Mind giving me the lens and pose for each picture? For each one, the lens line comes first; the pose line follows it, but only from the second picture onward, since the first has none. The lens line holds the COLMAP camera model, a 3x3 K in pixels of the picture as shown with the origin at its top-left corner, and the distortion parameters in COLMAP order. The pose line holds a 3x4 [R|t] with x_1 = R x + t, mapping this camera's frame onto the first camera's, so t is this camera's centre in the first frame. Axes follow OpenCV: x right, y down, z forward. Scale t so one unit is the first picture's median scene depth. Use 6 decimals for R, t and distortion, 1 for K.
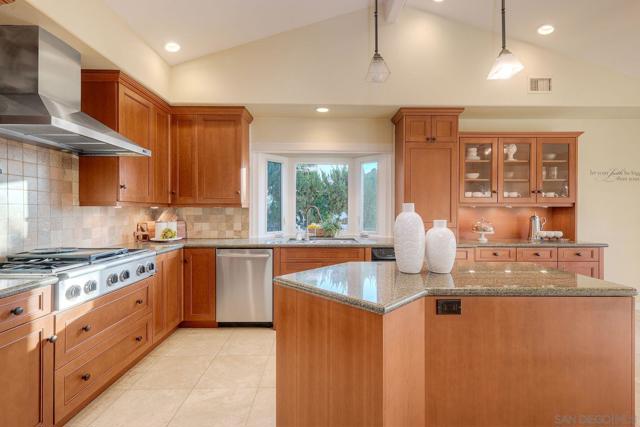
lens RADIAL K [[291.9, 0, 322.8], [0, 291.9, 210.4], [0, 0, 1]] dist [0.004336, 0.000101]
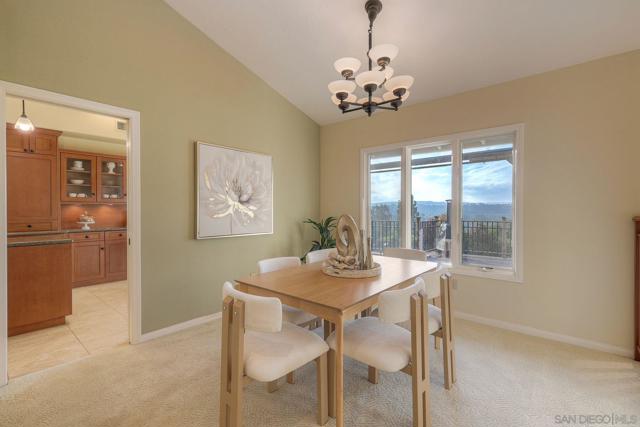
lens RADIAL K [[291.9, 0, 322.8], [0, 291.9, 210.4], [0, 0, 1]] dist [0.004336, 0.000101]
pose [[0.661571, -0.005254, 0.749864, 0.263918], [0.001404, 0.999982, 0.005768, 0.010729], [-0.749881, -0.002763, 0.661567, -0.827405]]
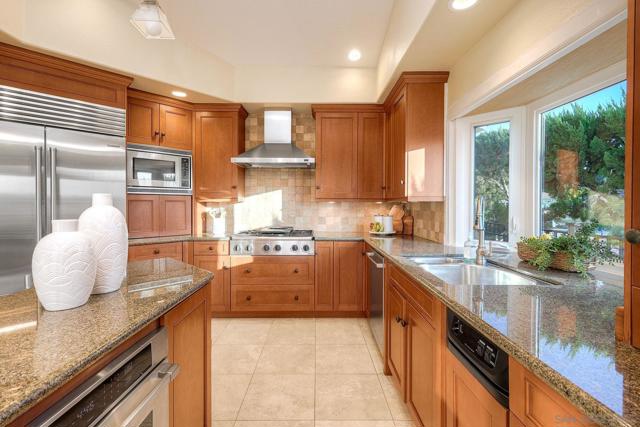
lens RADIAL K [[287.9, 0, 321.1], [0, 287.9, 210.2], [0, 0, 1]] dist [0.003683, 0.000152]
pose [[-0.002053, 0.017371, -0.999847, 0.509019], [-0.002448, 0.999846, 0.017376, 0.000330], [0.999995, 0.002483, -0.002011, 0.786401]]
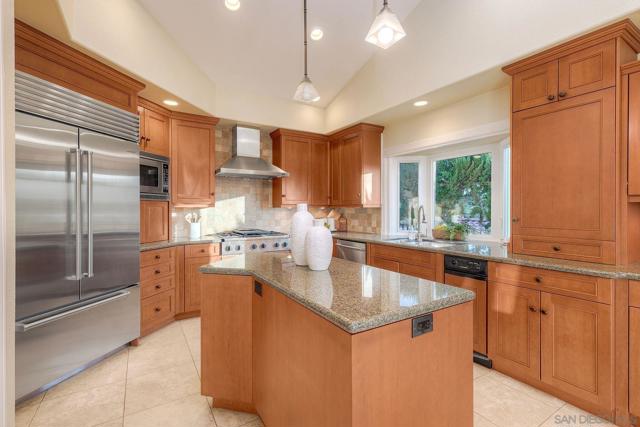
lens RADIAL K [[291.0, 0, 319.2], [0, 291.0, 211.3], [0, 0, 1]] dist [0.002631, 0.000174]
pose [[0.515256, 0.004253, -0.857026, 0.660308], [0.001316, 0.999983, 0.005753, -0.001545], [0.857035, -0.004092, 0.515241, 0.241687]]
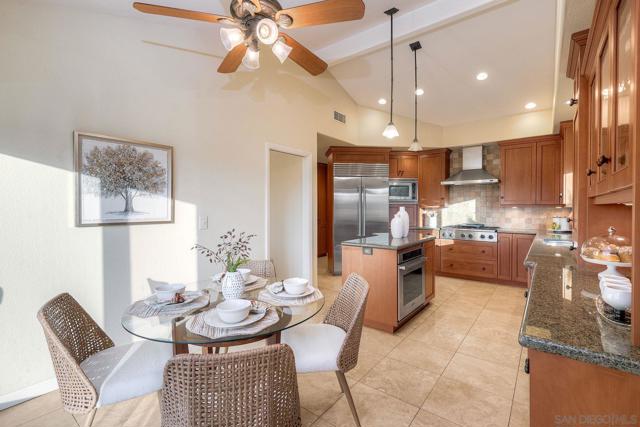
lens RADIAL K [[287.9, 0, 321.1], [0, 287.9, 210.2], [0, 0, 1]] dist [0.003683, 0.000152]
pose [[-0.628851, 0.006961, -0.777495, 1.256524], [0.000469, 0.999963, 0.008574, -0.009788], [0.777526, 0.005027, -0.628831, 0.987036]]
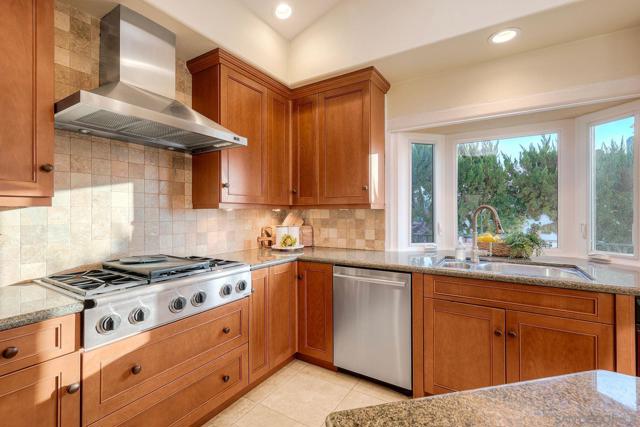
lens RADIAL K [[291.0, 0, 319.2], [0, 291.0, 211.3], [0, 0, 1]] dist [0.002631, 0.000174]
pose [[0.841106, -0.004602, -0.540851, 0.001930], [0.002469, 0.999986, -0.004669, -0.001553], [0.540865, 0.002592, 0.841106, 0.338446]]
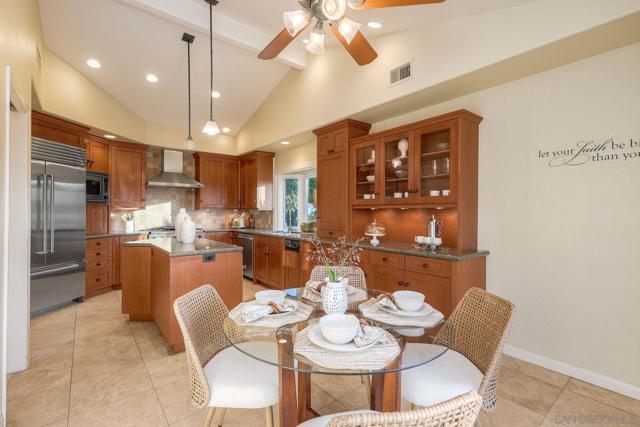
lens RADIAL K [[291.0, 0, 319.2], [0, 291.0, 211.3], [0, 0, 1]] dist [0.002631, 0.000174]
pose [[0.616812, -0.000042, -0.787110, 1.287554], [-0.001347, 0.999998, -0.001110, -0.002094], [0.787109, 0.001745, 0.616811, 0.248891]]
